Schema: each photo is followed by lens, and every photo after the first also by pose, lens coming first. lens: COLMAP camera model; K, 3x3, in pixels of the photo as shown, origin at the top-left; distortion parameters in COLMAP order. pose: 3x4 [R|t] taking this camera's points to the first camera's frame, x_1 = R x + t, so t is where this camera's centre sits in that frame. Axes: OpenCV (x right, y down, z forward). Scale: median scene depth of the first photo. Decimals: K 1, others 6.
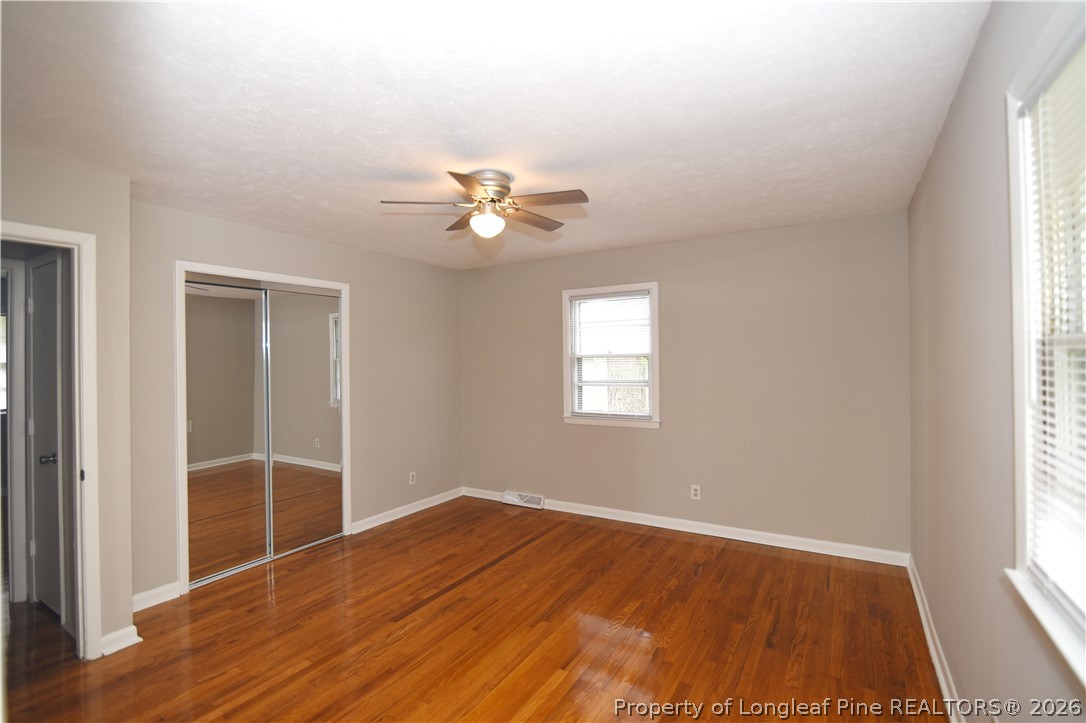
lens RADIAL K [[517.7, 0, 537.9], [0, 517.7, 342.6], [0, 0, 1]] dist [-0.013812, 0.000265]
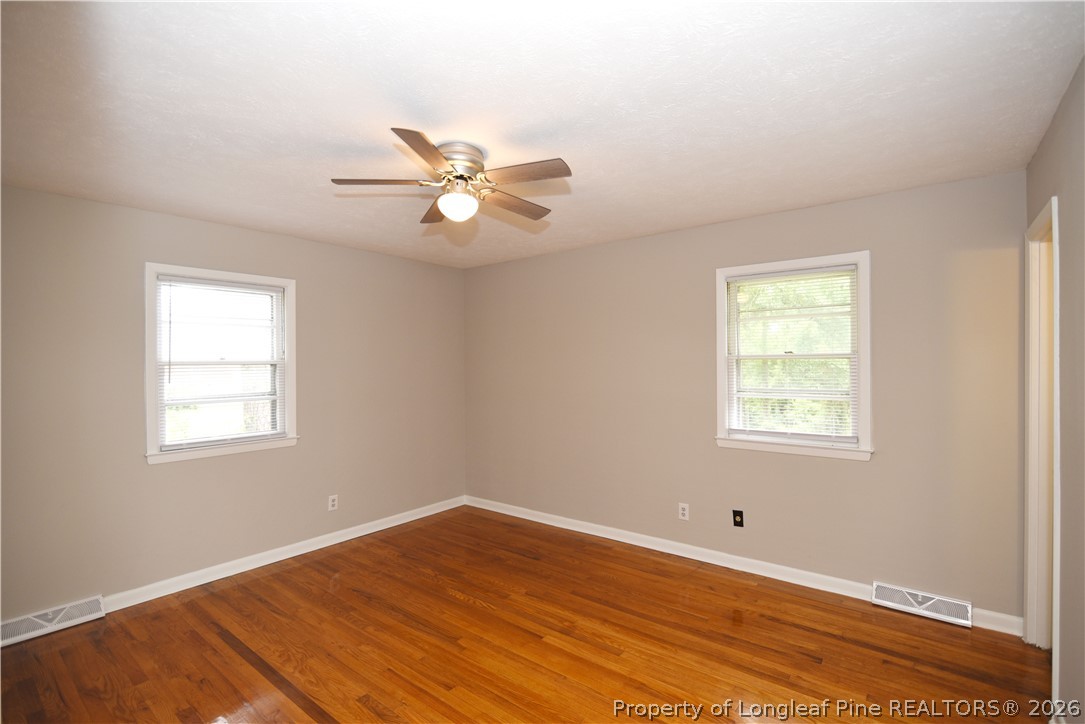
lens RADIAL K [[501.2, 0, 541.8], [0, 501.2, 365.7], [0, 0, 1]] dist [-0.020033, 0.000731]
pose [[0.111242, 0.004679, 0.993782, -0.652720], [-0.024299, 0.999703, -0.001987, 0.024961], [-0.993496, -0.023927, 0.111322, 0.560726]]
